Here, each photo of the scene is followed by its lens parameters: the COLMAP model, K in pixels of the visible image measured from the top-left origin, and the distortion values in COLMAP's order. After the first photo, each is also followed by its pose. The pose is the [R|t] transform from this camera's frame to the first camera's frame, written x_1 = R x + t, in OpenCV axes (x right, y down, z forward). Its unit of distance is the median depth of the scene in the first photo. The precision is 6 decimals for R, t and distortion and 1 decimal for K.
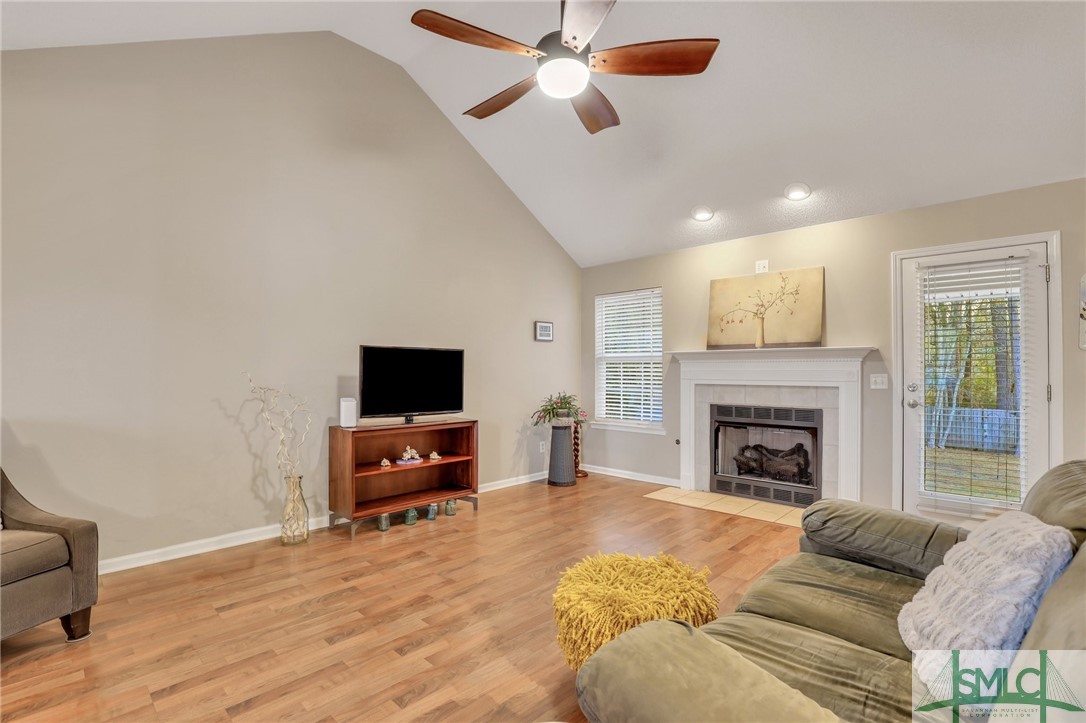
lens RADIAL K [[496.8, 0, 540.1], [0, 496.8, 367.2], [0, 0, 1]] dist [-0.024457, 0.000062]
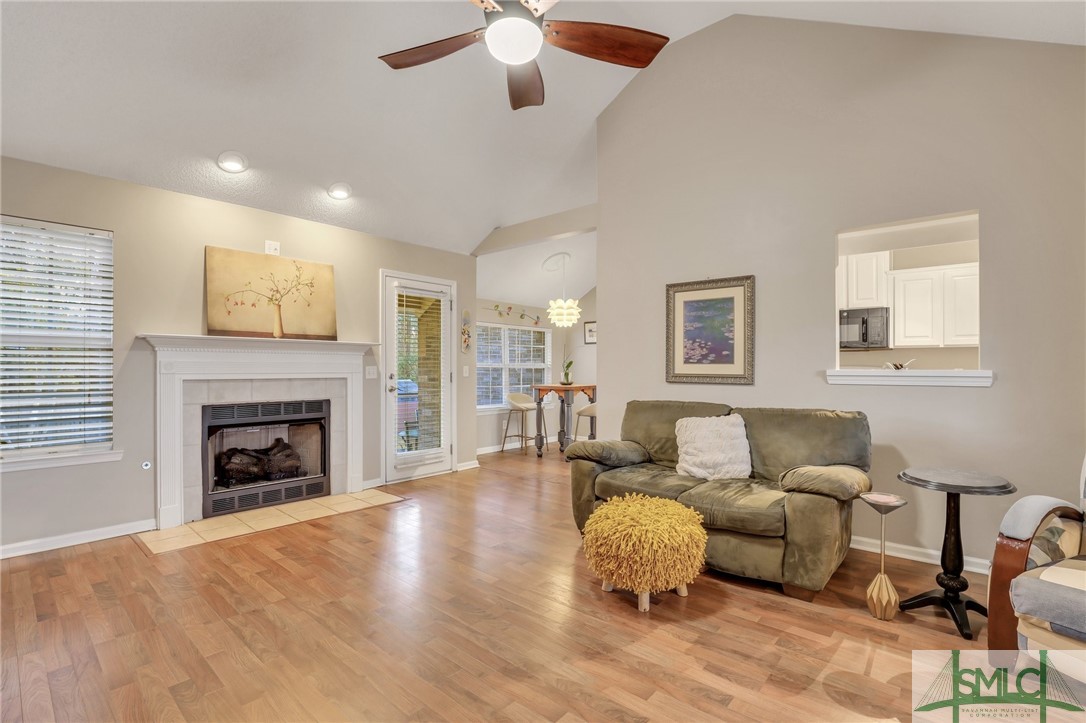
lens RADIAL K [[496.8, 0, 543.7], [0, 496.8, 363.2], [0, 0, 1]] dist [-0.024457, 0.000062]
pose [[-0.047572, 0.005114, 0.998855, -0.521283], [-0.011398, 0.999919, -0.005663, 0.008133], [-0.998803, -0.011654, -0.047510, 0.592853]]
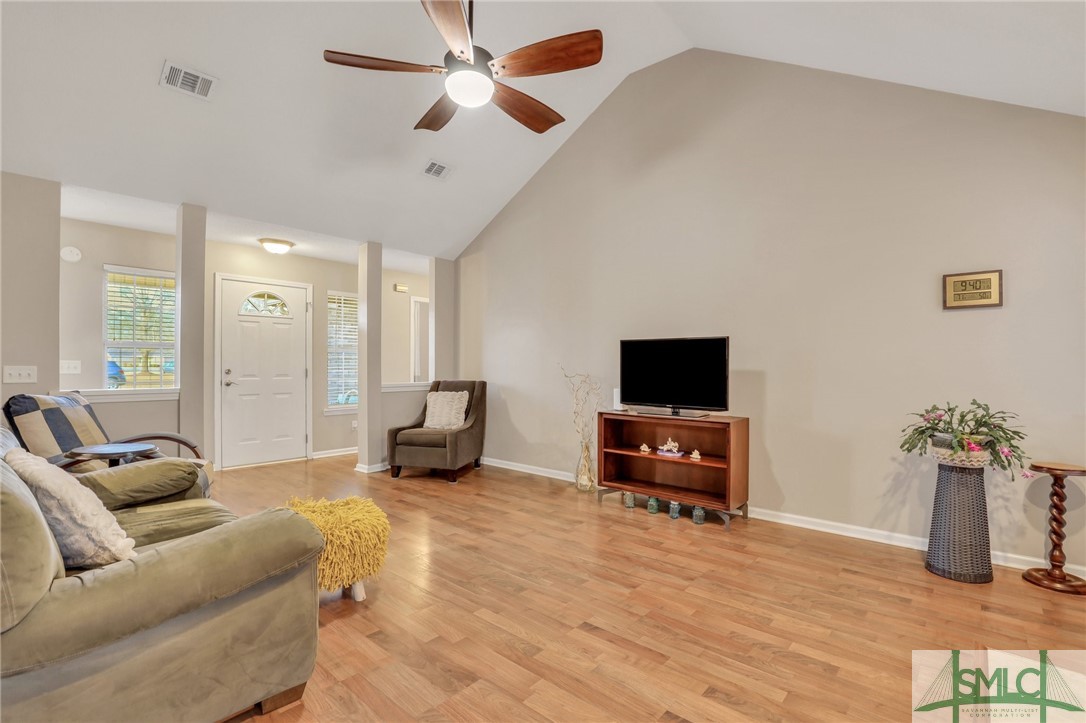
lens RADIAL K [[496.8, 0, 538.9], [0, 496.8, 362.3], [0, 0, 1]] dist [-0.024457, 0.000062]
pose [[0.046003, -0.004314, -0.998932, 0.691105], [0.004514, 0.999981, -0.004111, 0.009734], [0.998931, -0.004320, 0.046021, 0.665094]]
